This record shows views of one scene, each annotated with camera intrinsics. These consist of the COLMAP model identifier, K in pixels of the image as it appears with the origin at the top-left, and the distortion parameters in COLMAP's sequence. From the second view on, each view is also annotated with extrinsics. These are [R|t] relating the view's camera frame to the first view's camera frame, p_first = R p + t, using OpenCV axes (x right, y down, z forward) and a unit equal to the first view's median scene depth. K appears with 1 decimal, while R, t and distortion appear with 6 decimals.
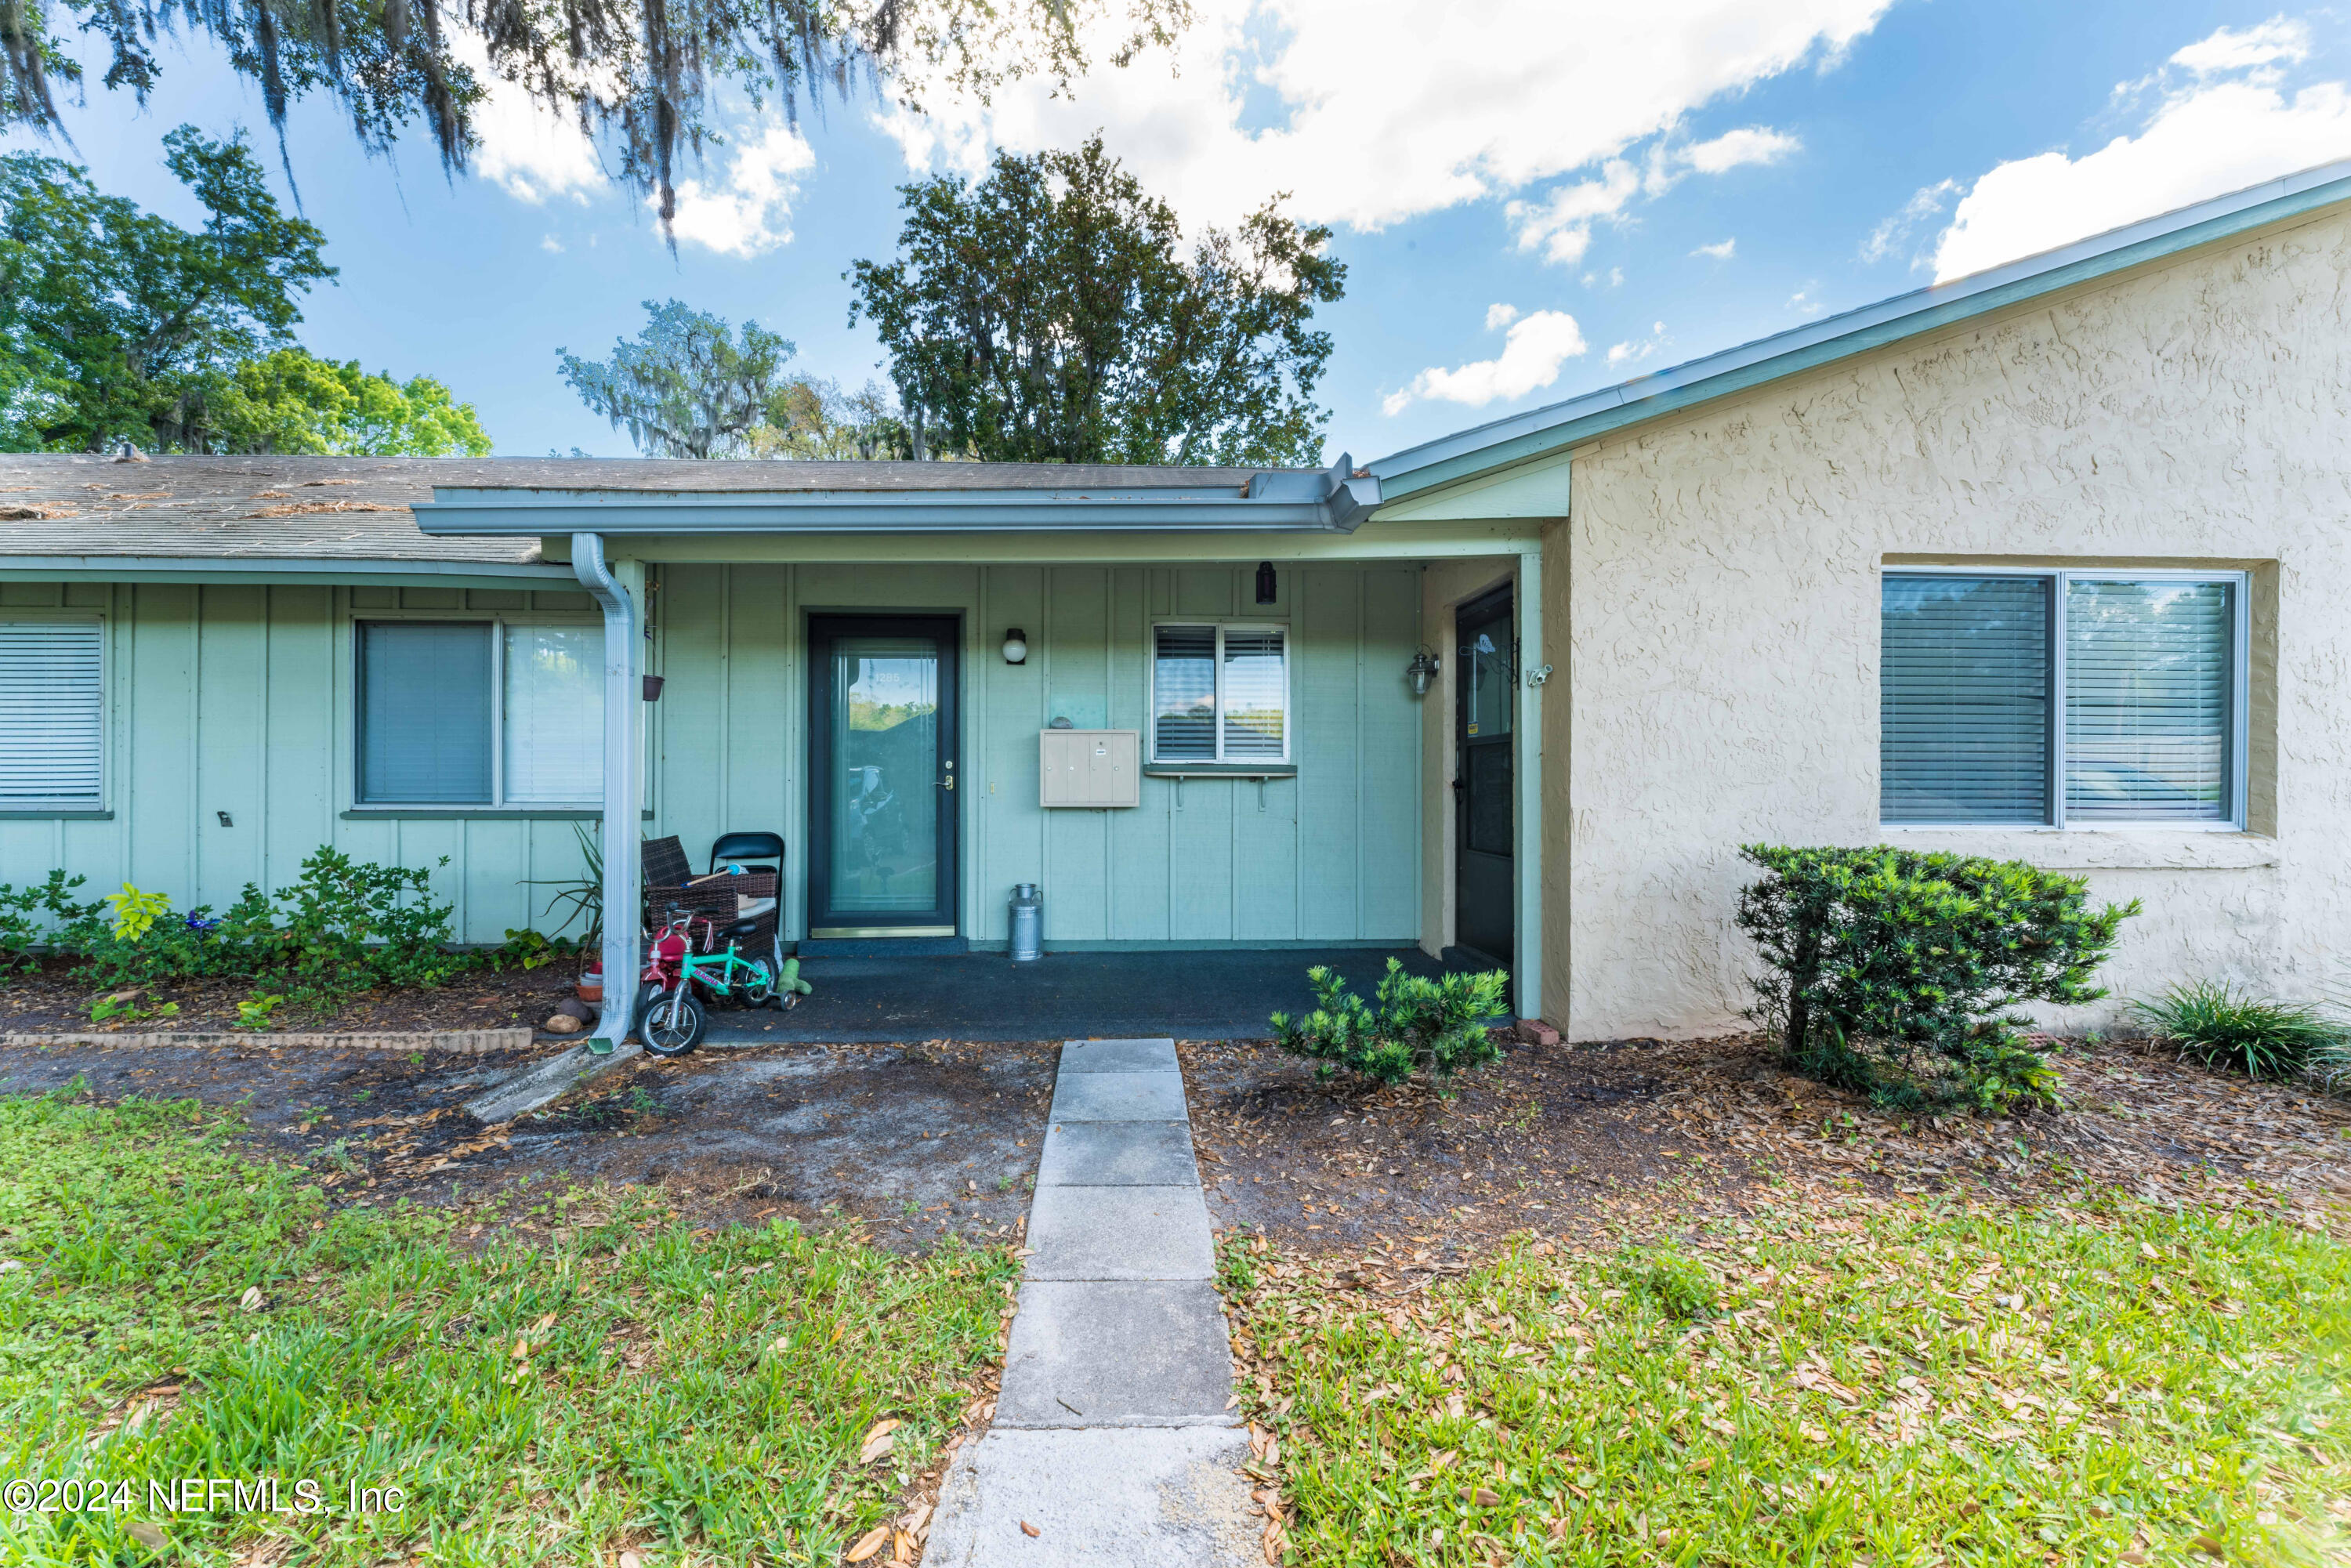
lens RADIAL K [[925.9, 0, 1152.7], [0, 925.9, 783.8], [0, 0, 1]] dist [0.000063, 0.000062]
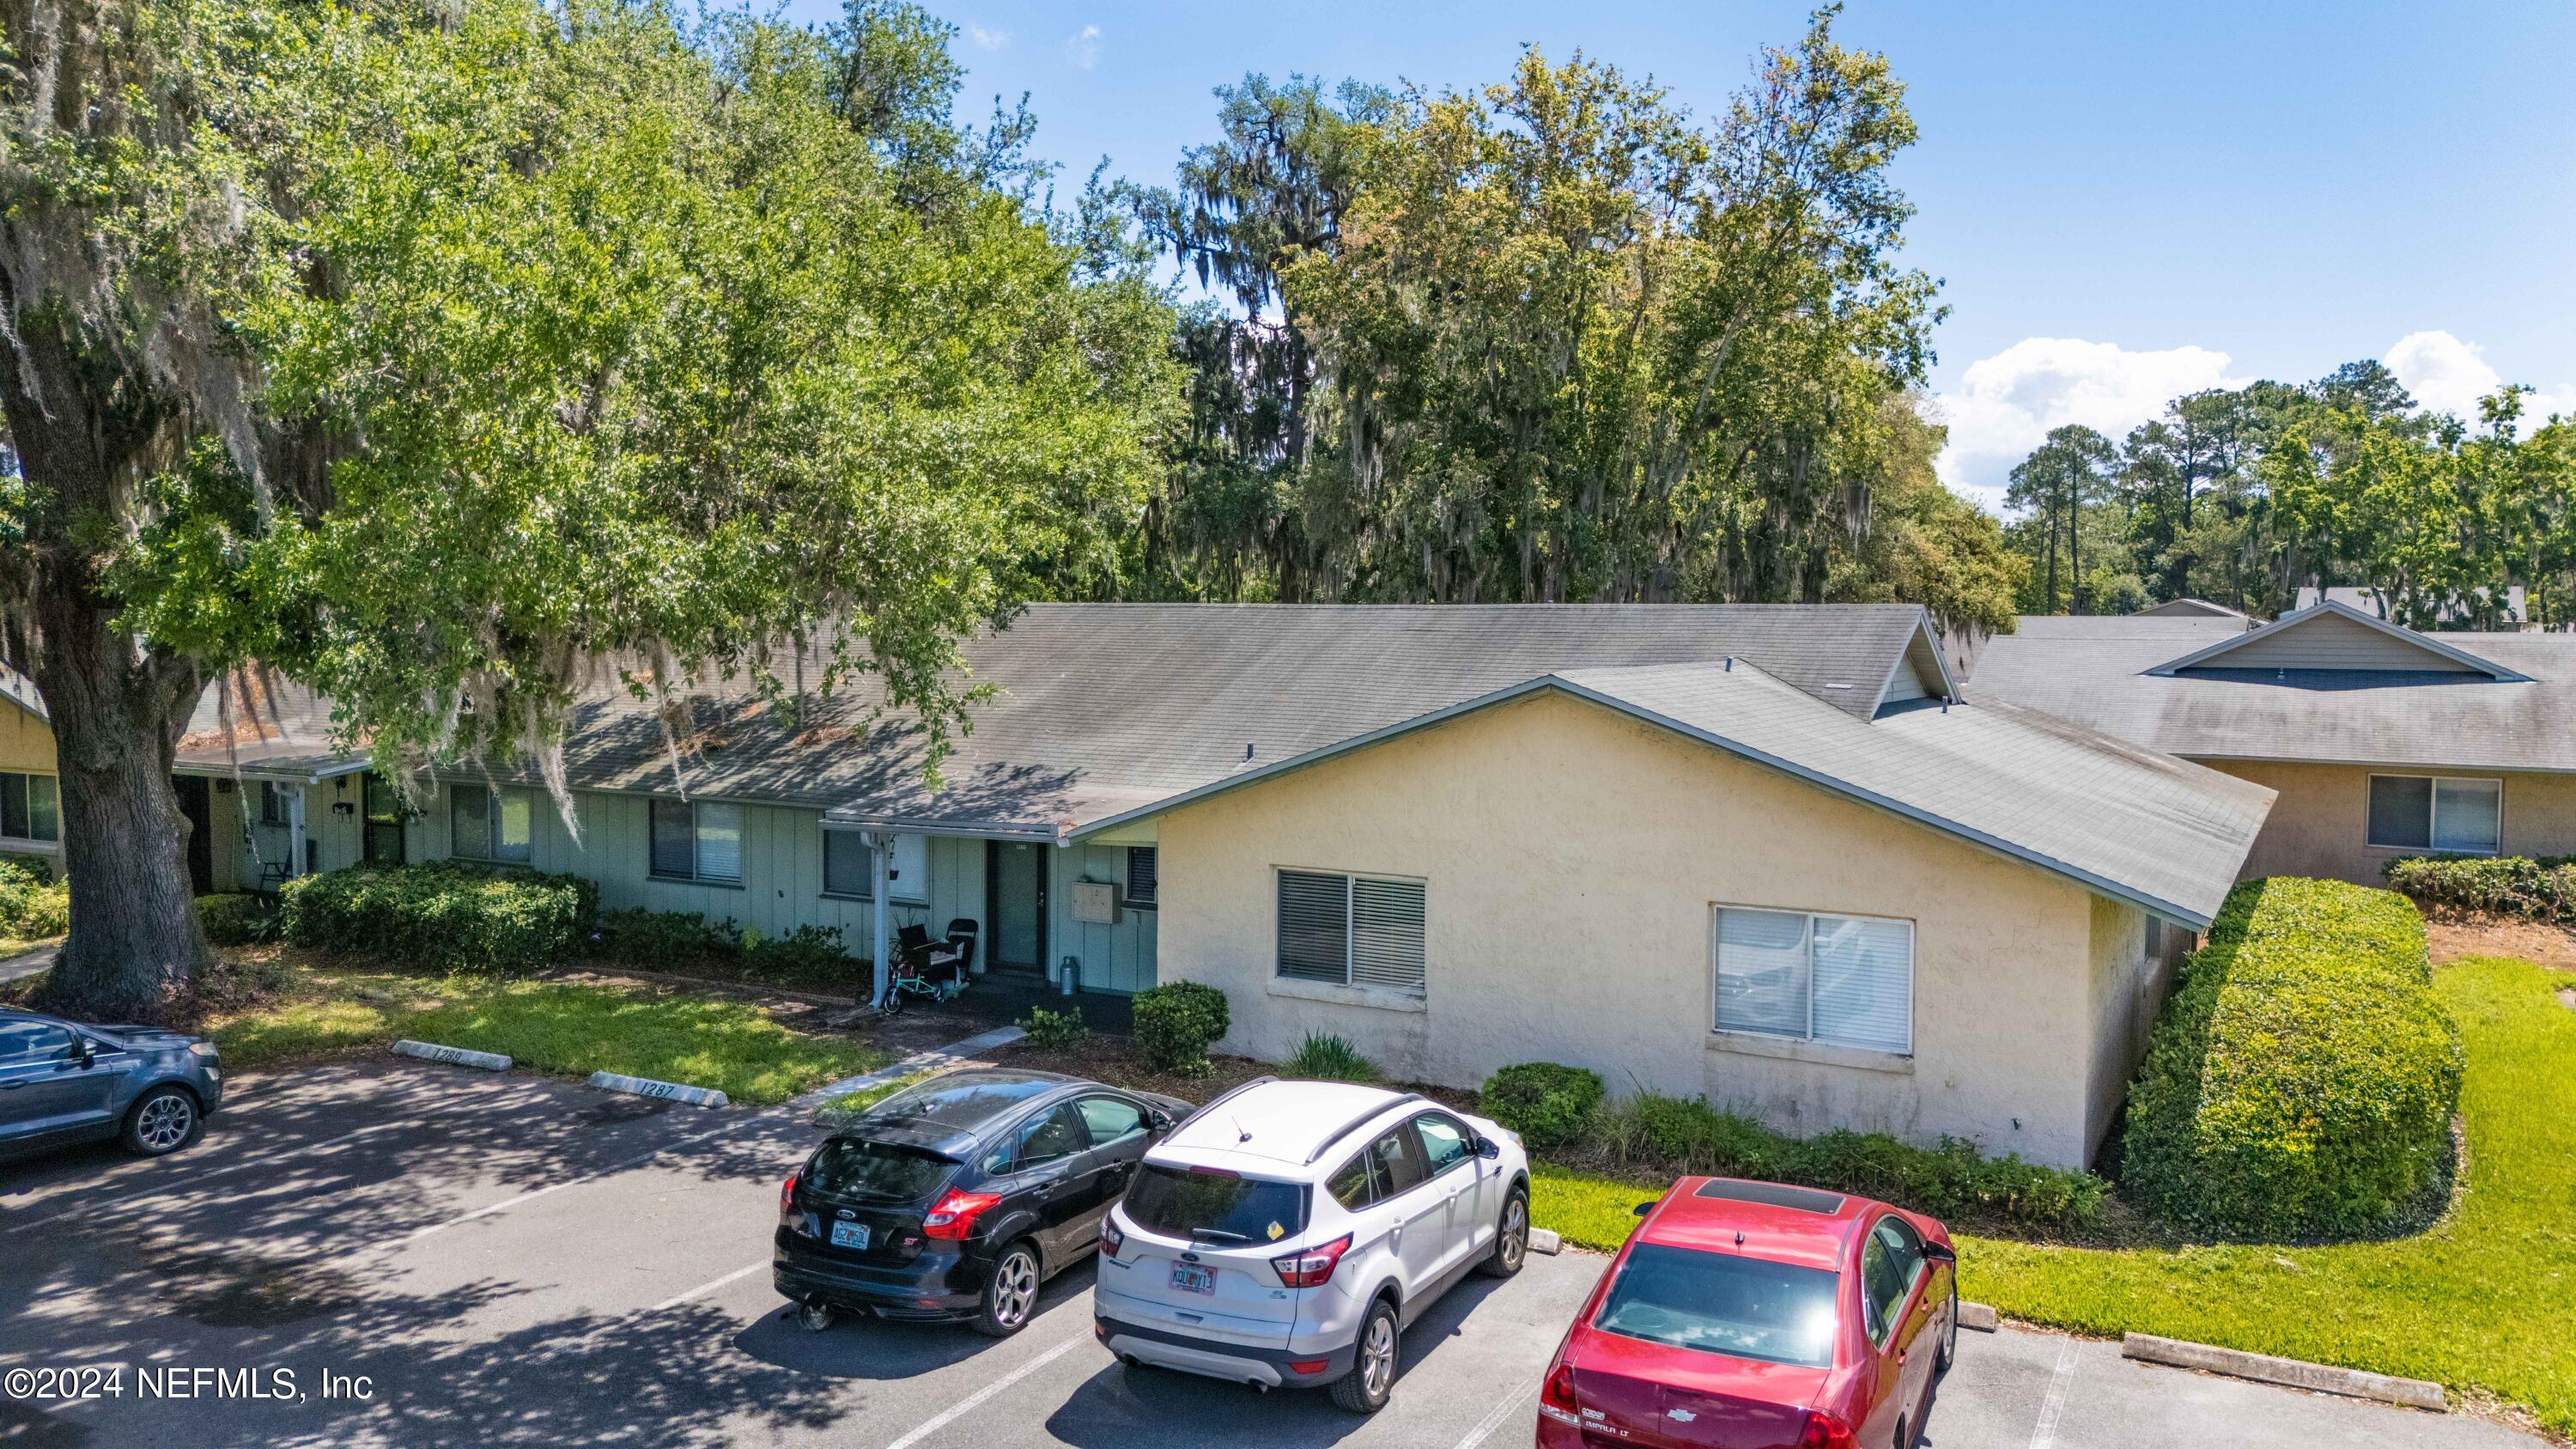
lens RADIAL K [[1825.9, 0, 1288.0], [0, 1825.9, 724.5], [0, 0, 1]] dist [0.175906, 0.000053]
pose [[0.853186, 0.034976, -0.520433, 2.361892], [-0.009838, 0.998651, 0.050988, -0.612037], [0.521514, -0.038382, 0.852379, -2.164590]]
